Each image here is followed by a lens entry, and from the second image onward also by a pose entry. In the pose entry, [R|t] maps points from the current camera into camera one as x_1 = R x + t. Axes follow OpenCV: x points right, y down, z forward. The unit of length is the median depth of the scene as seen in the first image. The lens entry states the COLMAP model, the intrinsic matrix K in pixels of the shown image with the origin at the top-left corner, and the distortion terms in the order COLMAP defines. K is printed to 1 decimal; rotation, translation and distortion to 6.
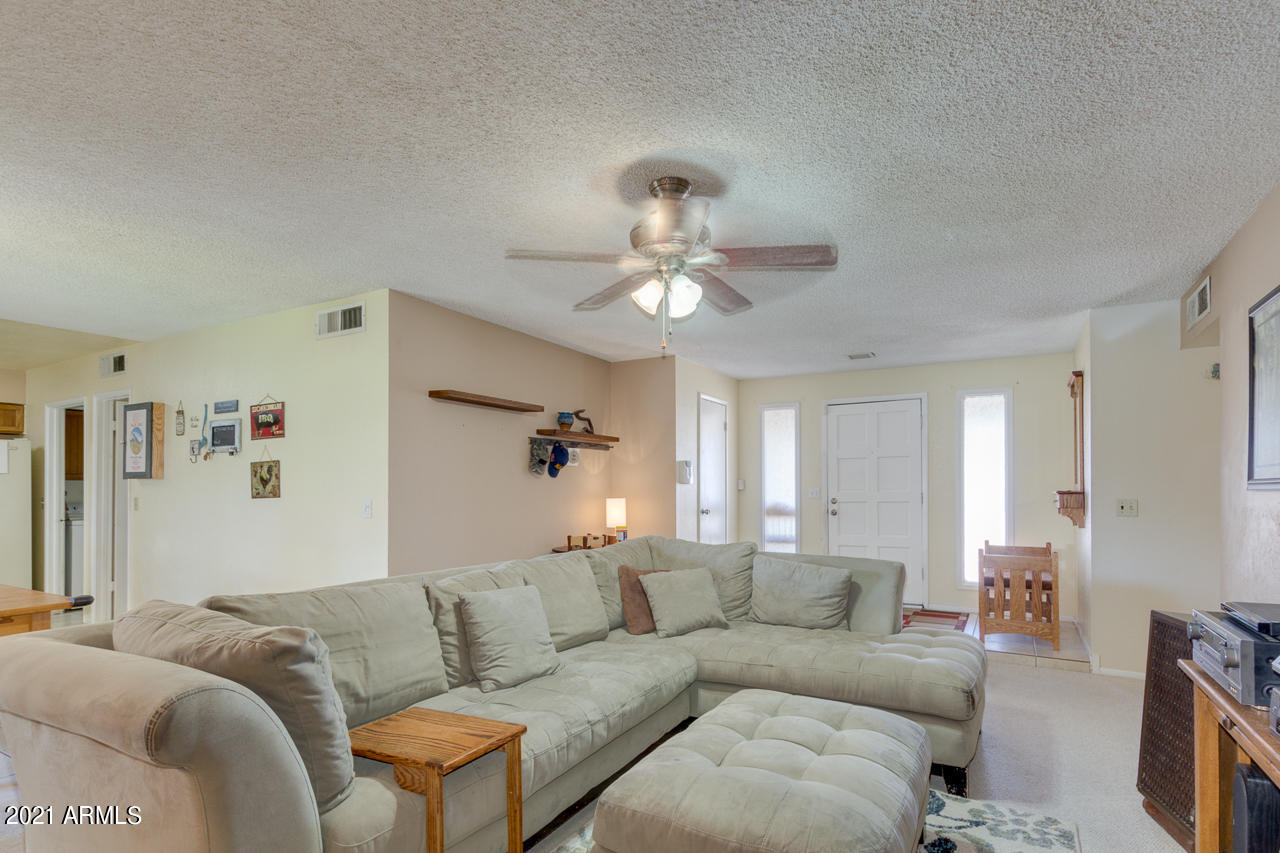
lens RADIAL K [[644.4, 0, 661.2], [0, 644.4, 478.2], [0, 0, 1]] dist [0.022417, -0.007350]
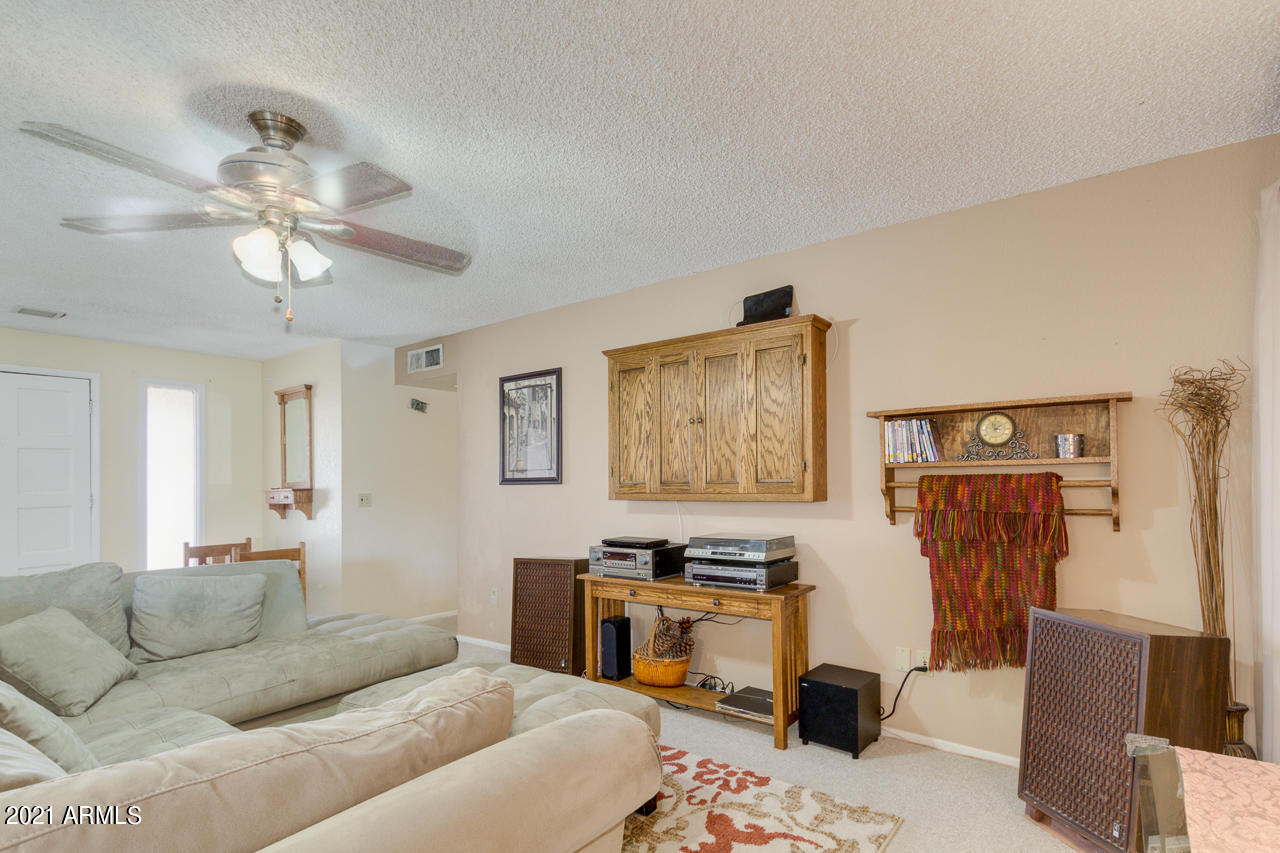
lens RADIAL K [[644.4, 0, 640.7], [0, 644.4, 478.3], [0, 0, 1]] dist [0.022417, -0.007350]
pose [[0.128336, -0.000691, 0.991730, -0.579497], [-0.005644, 0.999983, 0.001427, -0.002694], [-0.991715, -0.005780, 0.128330, 0.332226]]
